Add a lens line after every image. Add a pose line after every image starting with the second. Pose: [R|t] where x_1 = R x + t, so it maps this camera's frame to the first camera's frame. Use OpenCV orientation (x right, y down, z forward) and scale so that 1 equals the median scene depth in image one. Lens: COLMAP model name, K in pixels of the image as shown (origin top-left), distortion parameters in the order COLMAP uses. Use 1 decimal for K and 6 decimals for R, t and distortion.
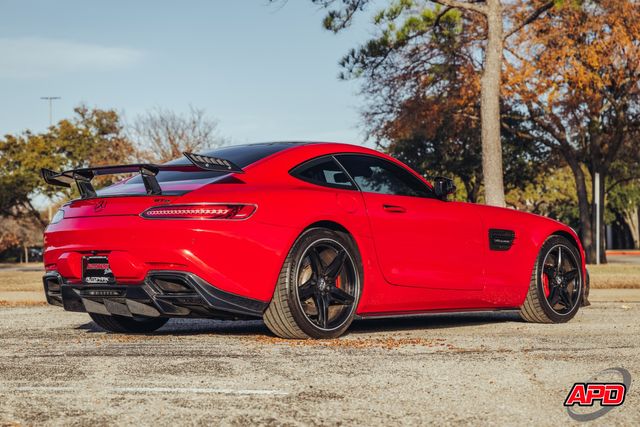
lens RADIAL K [[1501.8, 0, 320.0], [0, 1501.8, 213.5], [0, 0, 1]] dist [-0.045329, -0.051220]
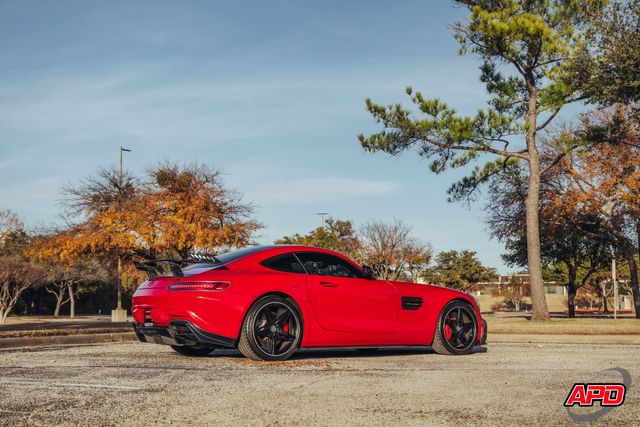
lens RADIAL K [[942.8, 0, 320.0], [0, 942.8, 213.5], [0, 0, 1]] dist [-0.017863, -0.006637]
pose [[0.971268, -0.015284, -0.237496, 0.257520], [-0.002190, 0.997319, -0.073141, -0.004673], [0.237977, 0.071560, 0.968631, -0.031656]]
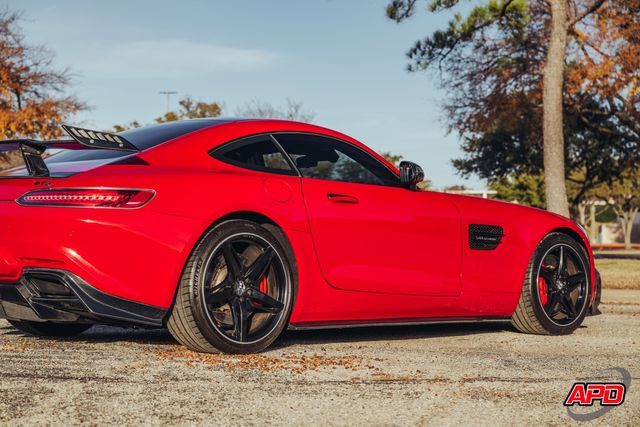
lens RADIAL K [[1341.4, 0, 320.0], [0, 1341.4, 213.5], [0, 0, 1]] dist [-0.000734, 0.263482]
pose [[0.994984, 0.016735, -0.098628, 0.097537], [-0.016003, 0.999838, 0.008204, -0.000622], [0.098749, -0.006584, 0.995091, 0.221374]]
